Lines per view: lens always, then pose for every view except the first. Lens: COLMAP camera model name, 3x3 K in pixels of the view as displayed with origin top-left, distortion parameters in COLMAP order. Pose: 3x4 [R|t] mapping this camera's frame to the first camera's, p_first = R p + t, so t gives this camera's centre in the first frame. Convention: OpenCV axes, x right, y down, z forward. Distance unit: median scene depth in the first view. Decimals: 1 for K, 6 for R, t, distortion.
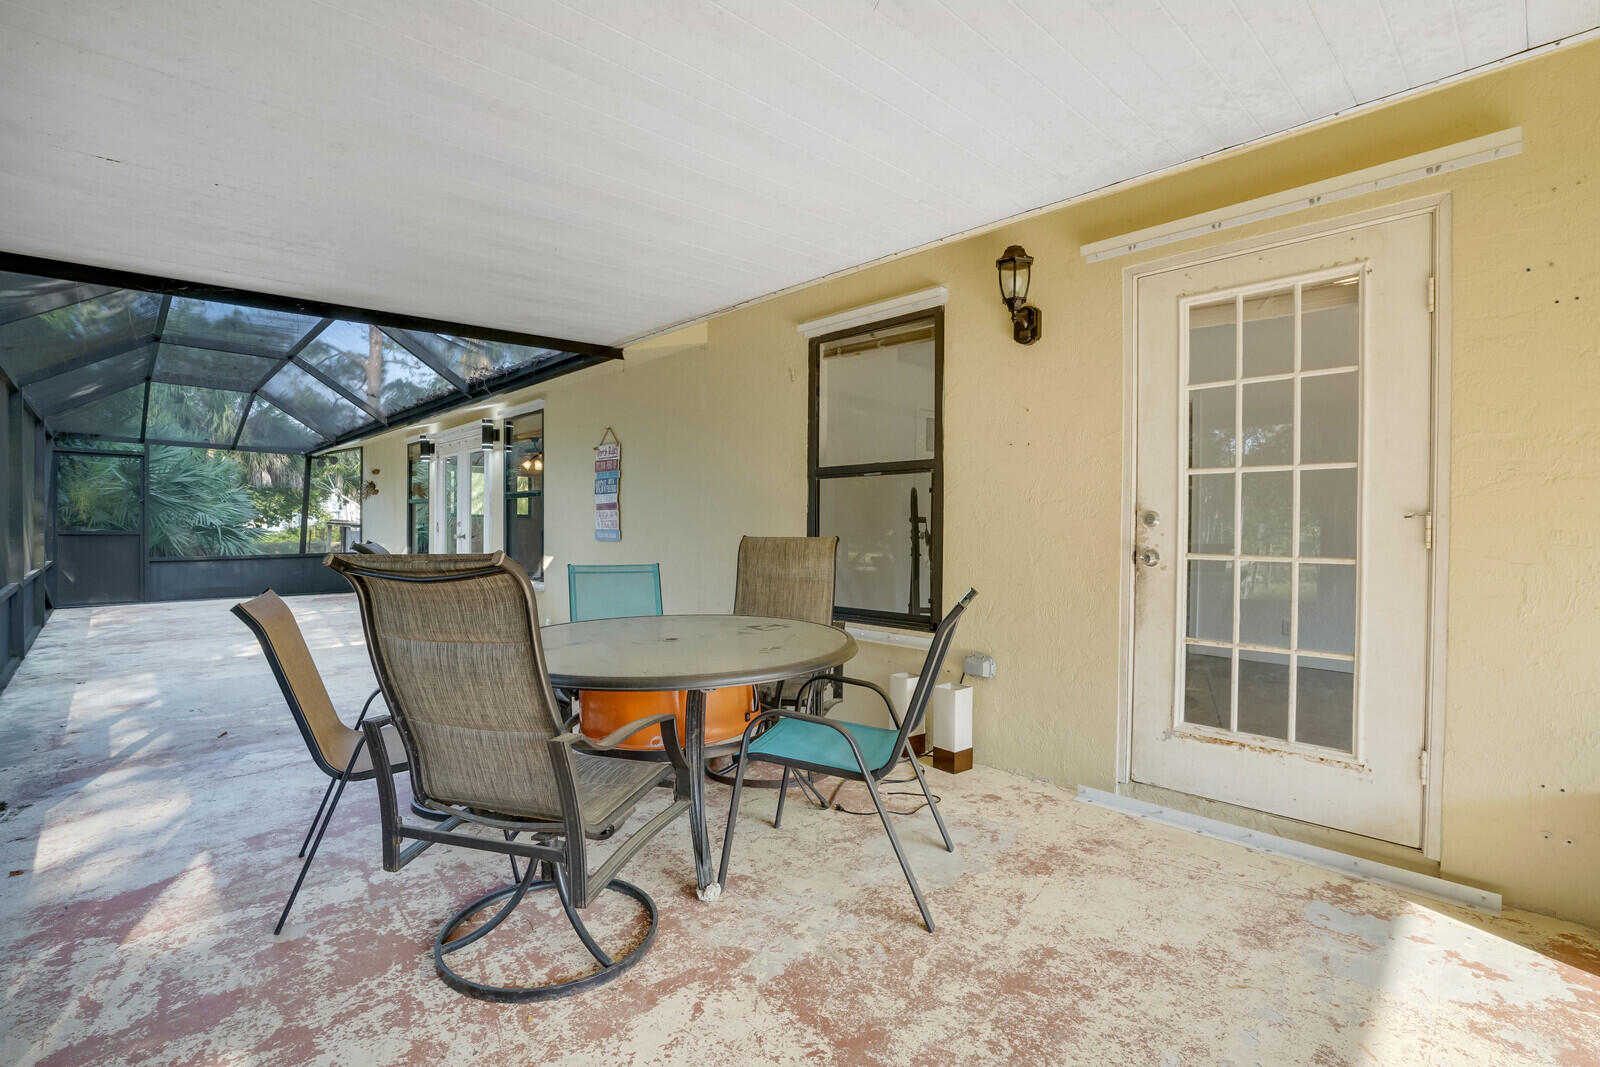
lens RADIAL K [[736.3, 0, 796.0], [0, 736.3, 536.5], [0, 0, 1]] dist [-0.029389, 0.002851]
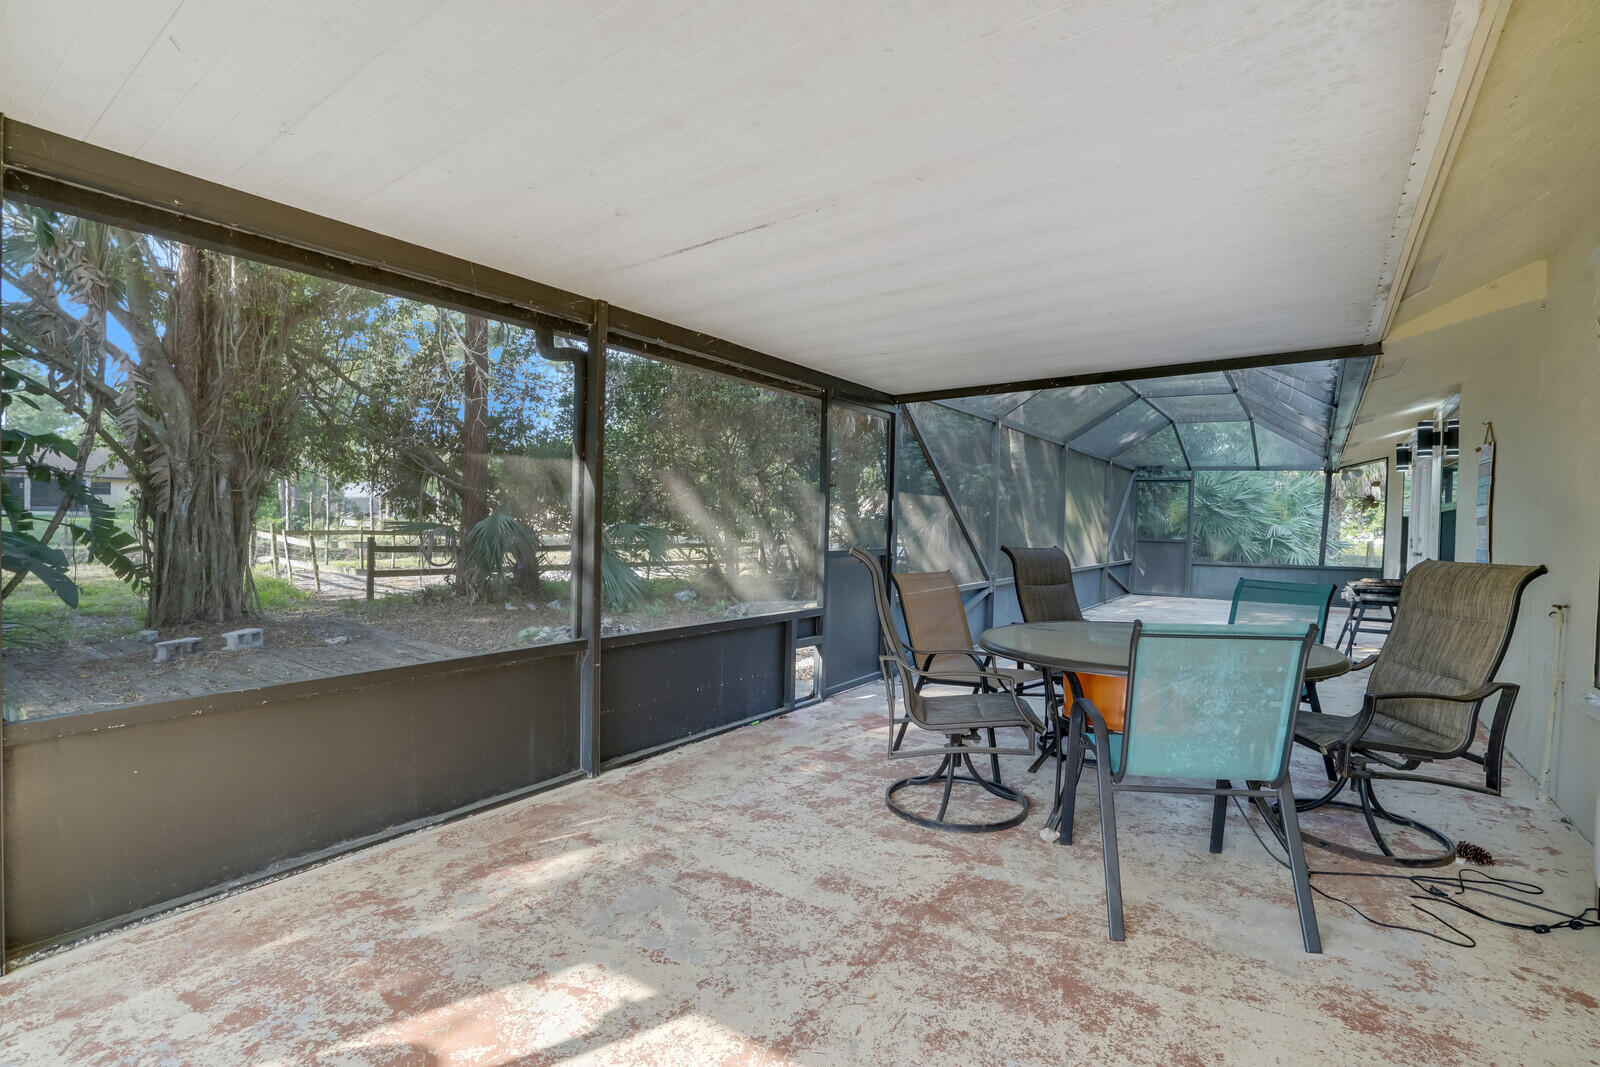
lens RADIAL K [[736.3, 0, 793.2], [0, 736.3, 531.1], [0, 0, 1]] dist [-0.029389, 0.002851]
pose [[0.197454, 0.011680, -0.980243, 1.171552], [-0.035885, 0.999345, 0.004679, -0.019195], [0.979655, 0.034253, 0.197744, 0.370686]]
